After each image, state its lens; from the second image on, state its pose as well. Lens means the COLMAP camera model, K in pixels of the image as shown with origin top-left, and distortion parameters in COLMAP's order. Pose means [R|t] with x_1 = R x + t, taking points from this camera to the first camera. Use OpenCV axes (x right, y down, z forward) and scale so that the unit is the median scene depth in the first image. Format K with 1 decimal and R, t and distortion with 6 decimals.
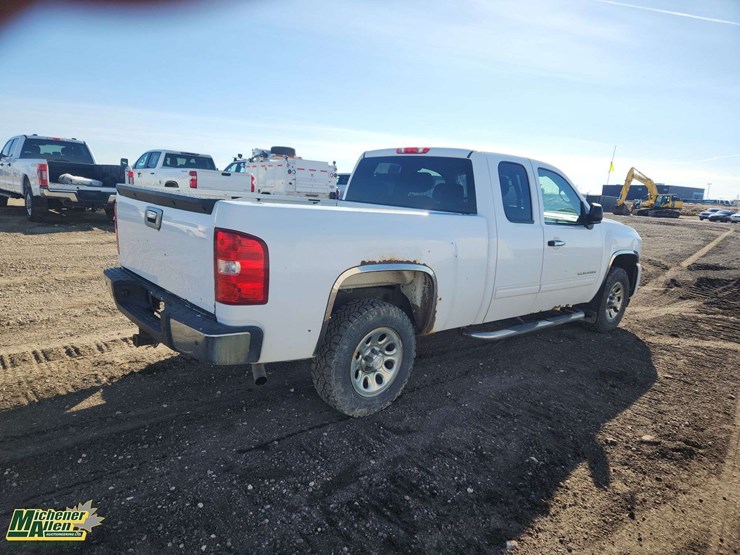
lens RADIAL K [[491.9, 0, 372.5], [0, 491.9, 282.6], [0, 0, 1]] dist [0.061267, -0.040290]
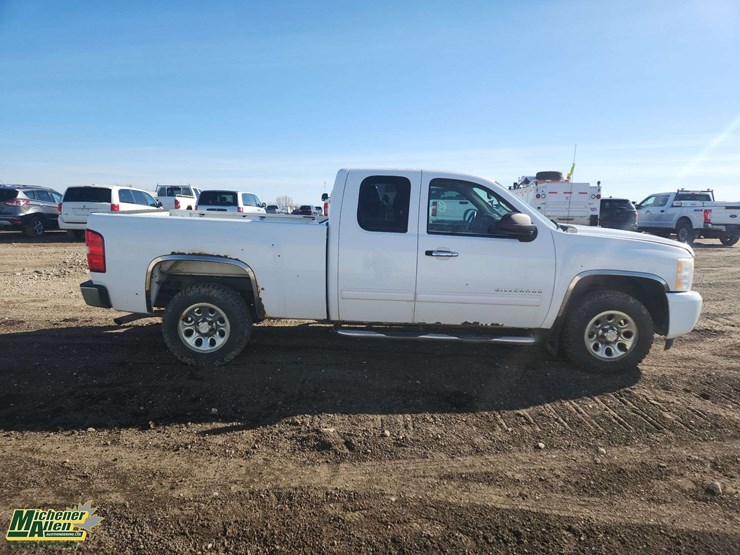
lens RADIAL K [[491.9, 0, 370.6], [0, 491.9, 278.8], [0, 0, 1]] dist [0.061267, -0.040290]
pose [[0.742202, 0.055341, -0.667887, 0.877118], [-0.100604, 0.994492, -0.029395, 0.012140], [0.662582, 0.089009, 0.743682, 0.181010]]
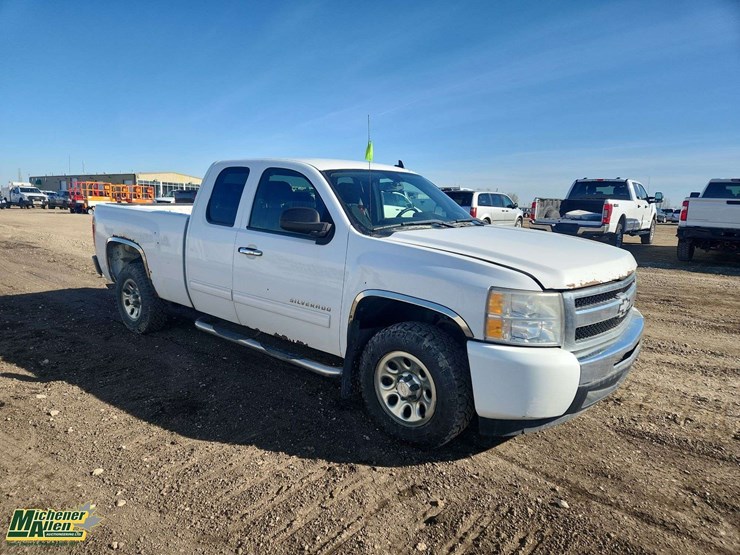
lens RADIAL K [[491.9, 0, 363.9], [0, 491.9, 277.6], [0, 0, 1]] dist [0.061267, -0.040290]
pose [[0.136213, 0.101422, -0.985474, 1.201715], [-0.201618, 0.976766, 0.072658, -0.131757], [0.969947, 0.188792, 0.153497, 1.021053]]
